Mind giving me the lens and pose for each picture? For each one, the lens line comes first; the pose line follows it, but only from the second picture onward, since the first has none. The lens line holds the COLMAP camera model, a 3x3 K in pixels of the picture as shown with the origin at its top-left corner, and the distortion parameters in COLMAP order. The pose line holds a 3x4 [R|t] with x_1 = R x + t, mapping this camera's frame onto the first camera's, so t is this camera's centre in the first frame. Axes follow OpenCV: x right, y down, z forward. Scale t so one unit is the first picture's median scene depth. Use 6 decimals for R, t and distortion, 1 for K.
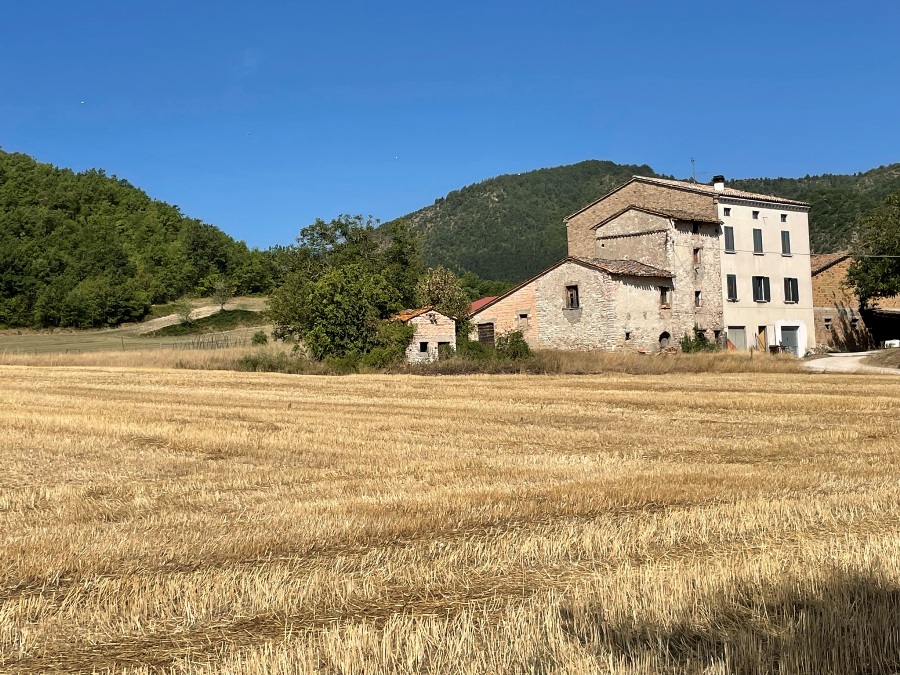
lens RADIAL K [[1392.4, 0, 450.0], [0, 1392.4, 337.5], [0, 0, 1]] dist [0.109199, -0.069598]
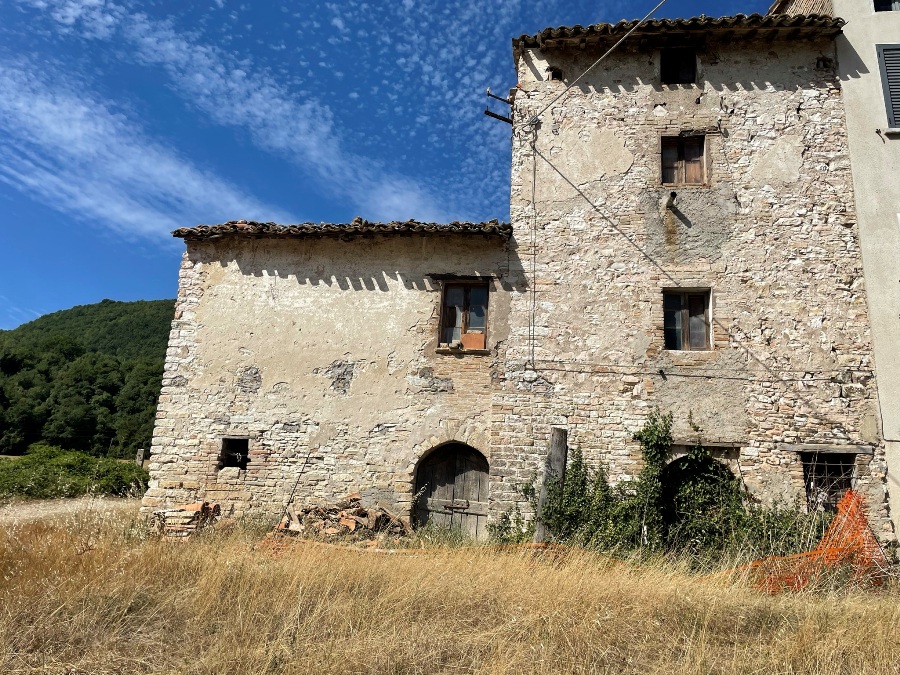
lens RADIAL K [[682.5, 0, 455.5], [0, 682.5, 329.2], [0, 0, 1]] dist [0.094976, -0.124413]
pose [[0.603858, -0.148966, -0.783048, 0.252485], [-0.050633, 0.973229, -0.224192, 0.003541], [0.795482, 0.175028, 0.580149, 0.915775]]
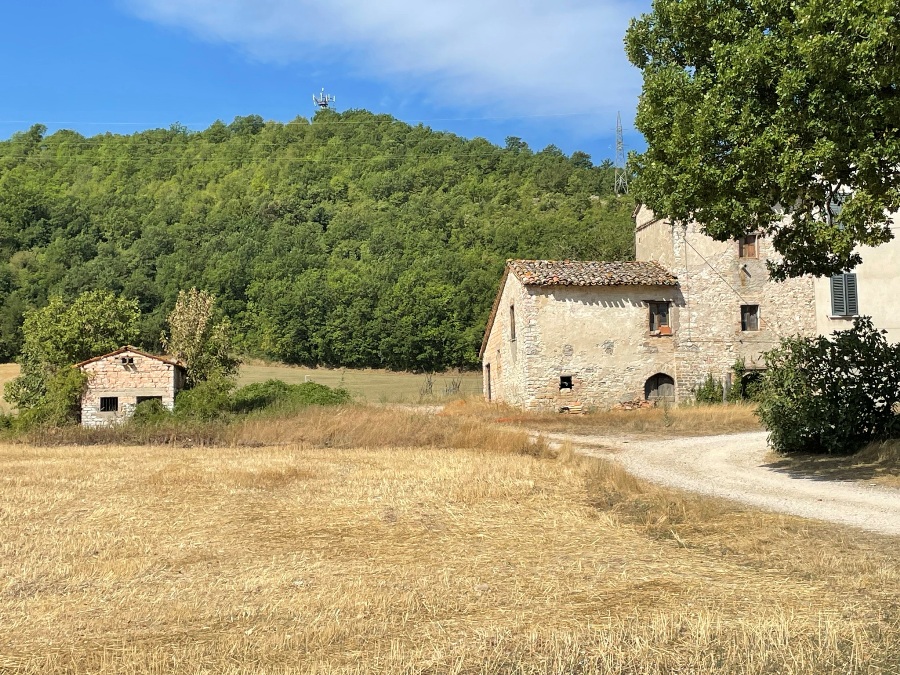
lens RADIAL K [[1392.4, 0, 450.0], [0, 1392.4, 337.5], [0, 0, 1]] dist [0.109199, -0.069598]
pose [[0.784217, -0.029349, -0.619793, 0.459009], [0.013445, 0.999450, -0.030315, -0.002580], [0.620342, 0.015441, 0.784180, 0.455480]]
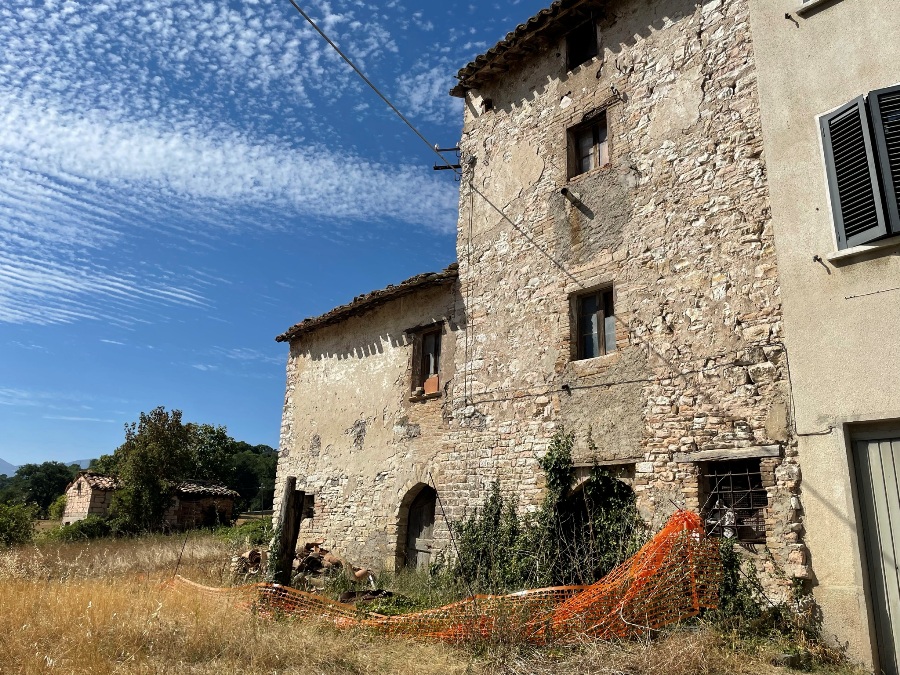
lens RADIAL K [[682.5, 0, 455.5], [0, 682.5, 329.2], [0, 0, 1]] dist [0.094976, -0.124413]
pose [[-0.036940, -0.259432, -0.965055, 0.286857], [0.006303, 0.965634, -0.259829, 0.001225], [0.999298, -0.015681, -0.034035, 1.002226]]
